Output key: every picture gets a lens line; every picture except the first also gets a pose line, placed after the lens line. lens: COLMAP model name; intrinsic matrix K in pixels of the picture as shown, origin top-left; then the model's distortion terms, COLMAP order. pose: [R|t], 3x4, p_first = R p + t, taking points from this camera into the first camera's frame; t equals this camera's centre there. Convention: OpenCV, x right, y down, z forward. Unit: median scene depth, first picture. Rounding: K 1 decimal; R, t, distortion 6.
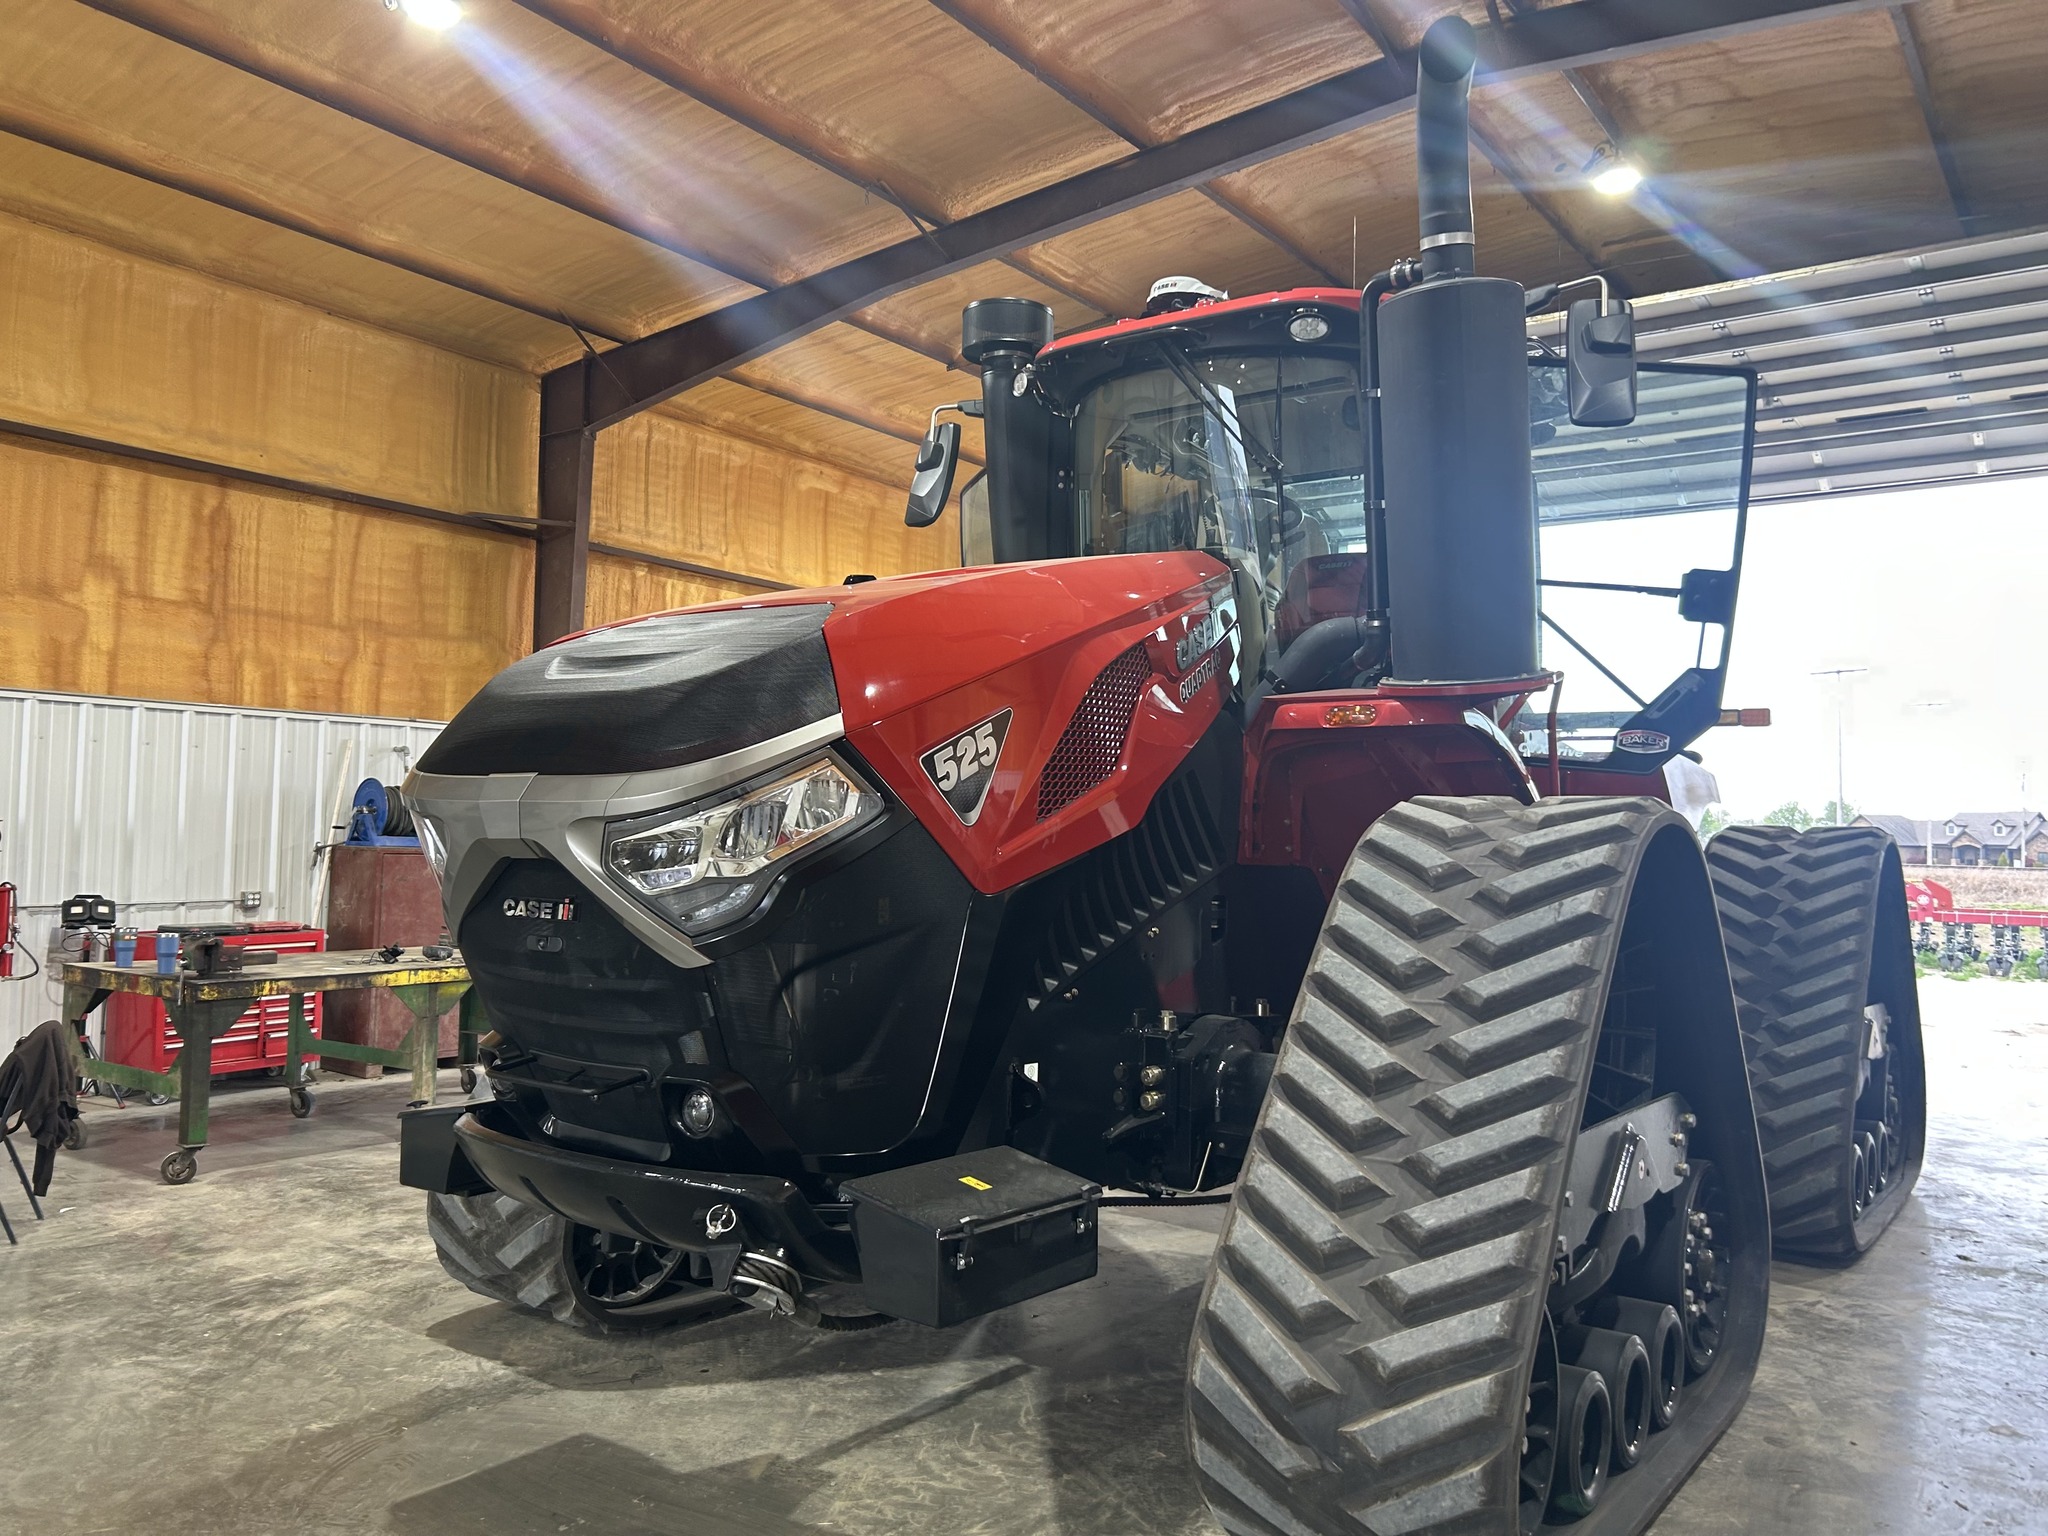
lens RADIAL K [[1620.7, 0, 1024.0], [0, 1620.7, 768.0], [0, 0, 1]] dist [0.001648, -0.004418]
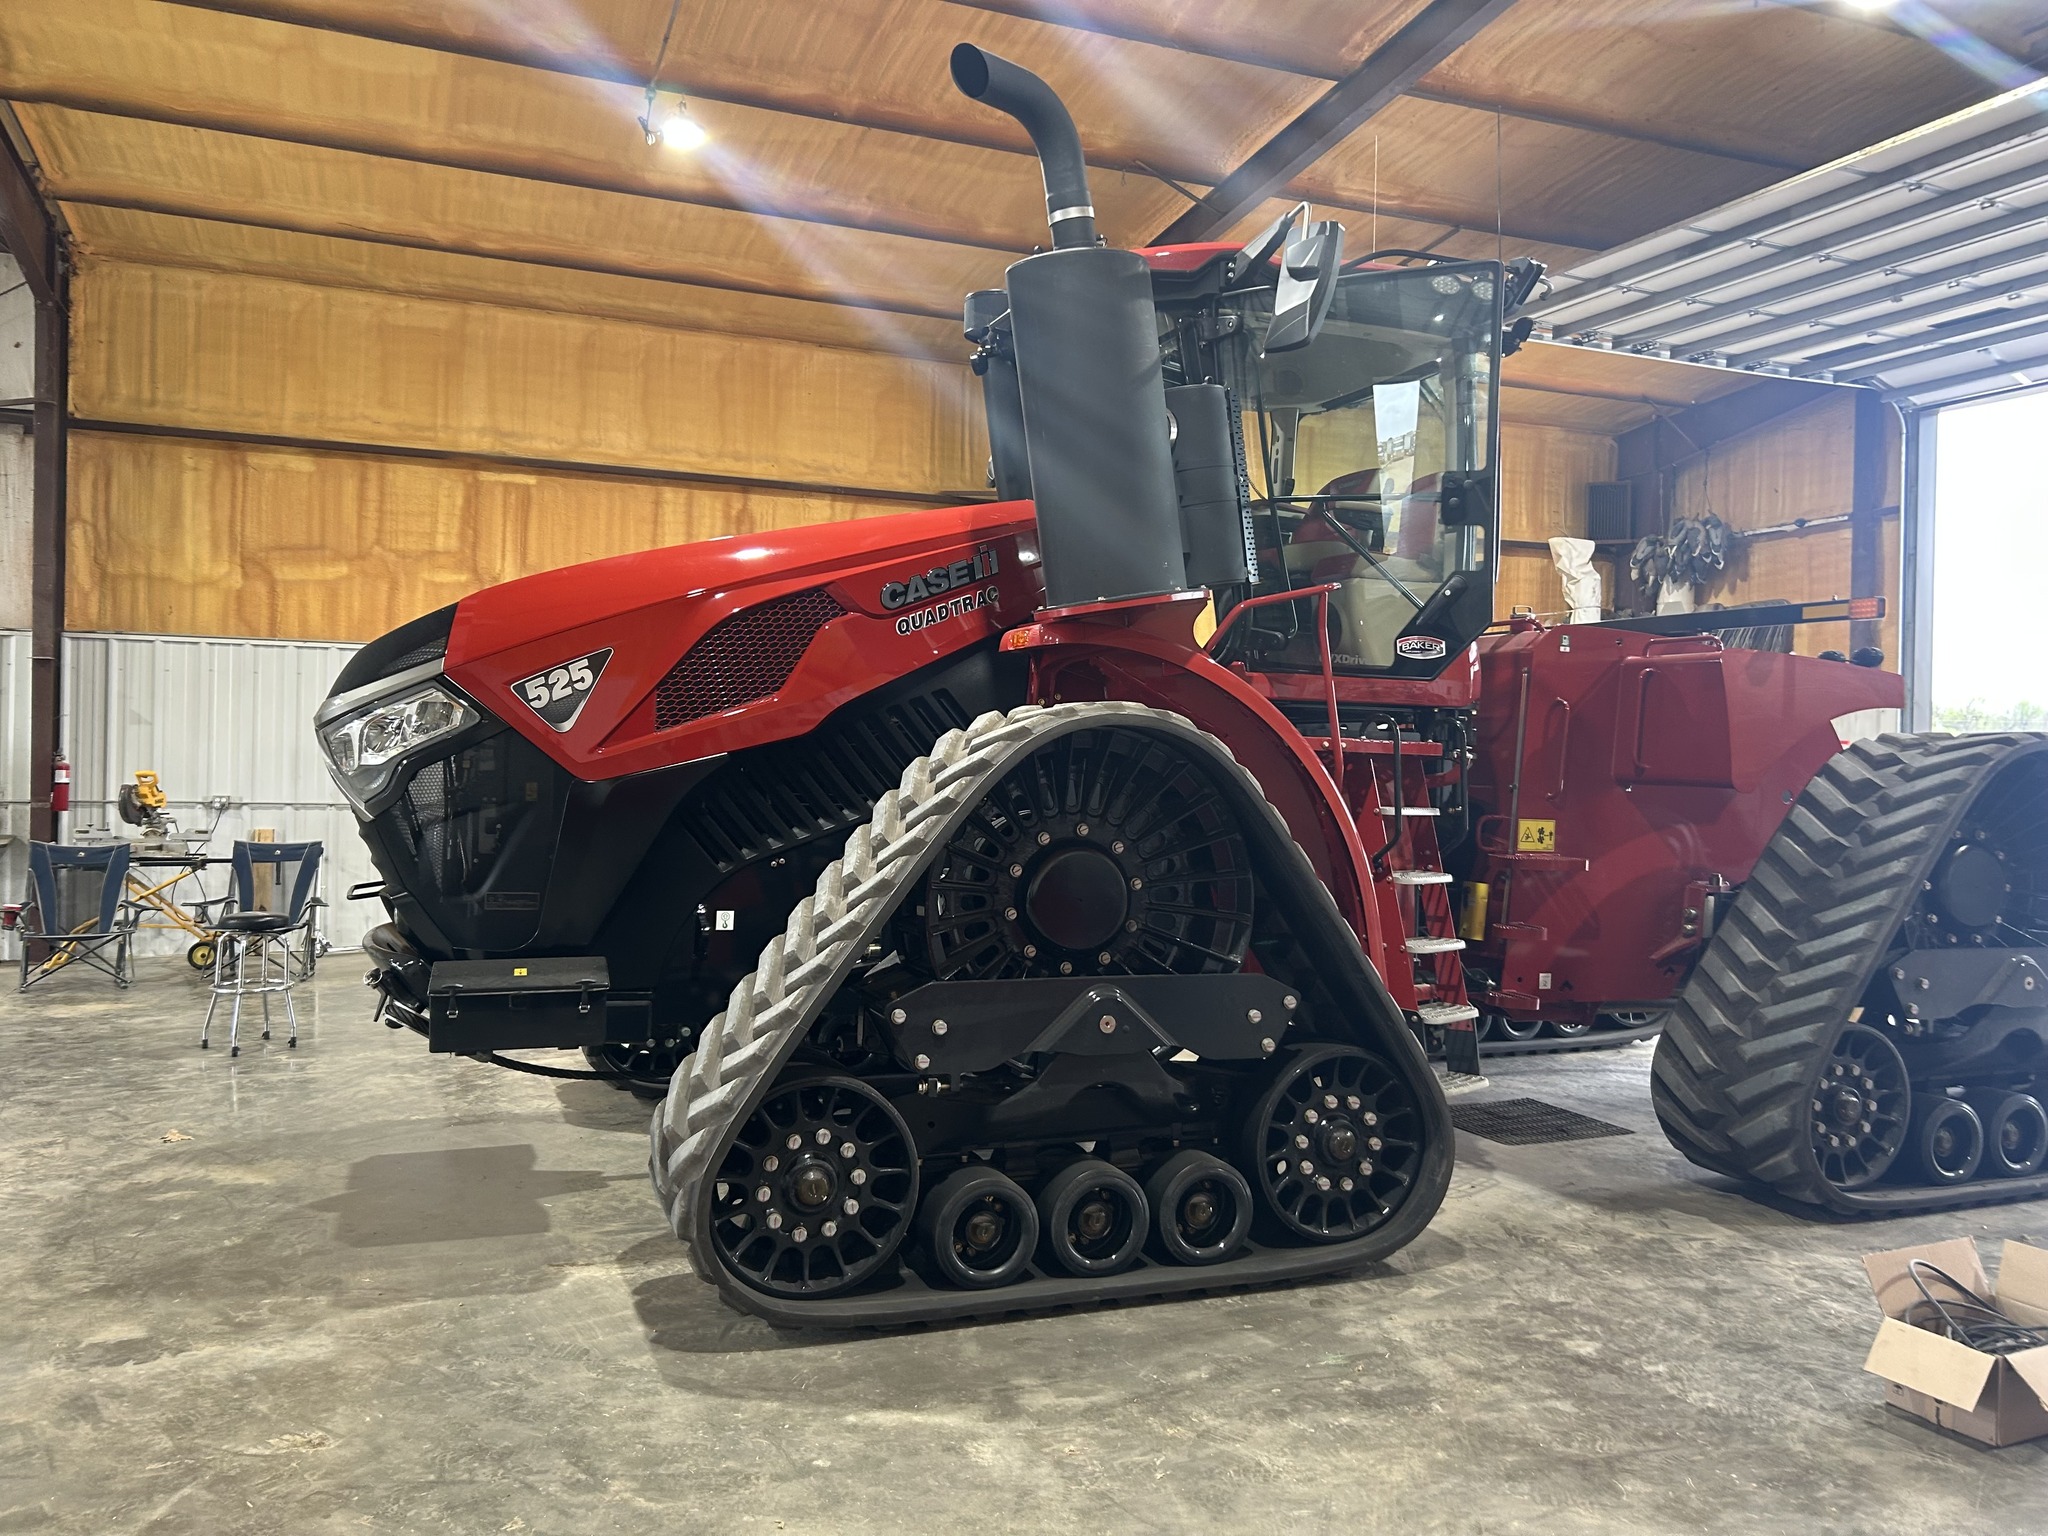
lens RADIAL K [[1620.7, 0, 1024.0], [0, 1620.7, 768.0], [0, 0, 1]] dist [0.001648, -0.004418]
pose [[0.838314, -0.000715, -0.545187, 0.457808], [0.022867, 0.999165, 0.033852, 0.011858], [0.544708, -0.040846, 0.837631, 0.009581]]
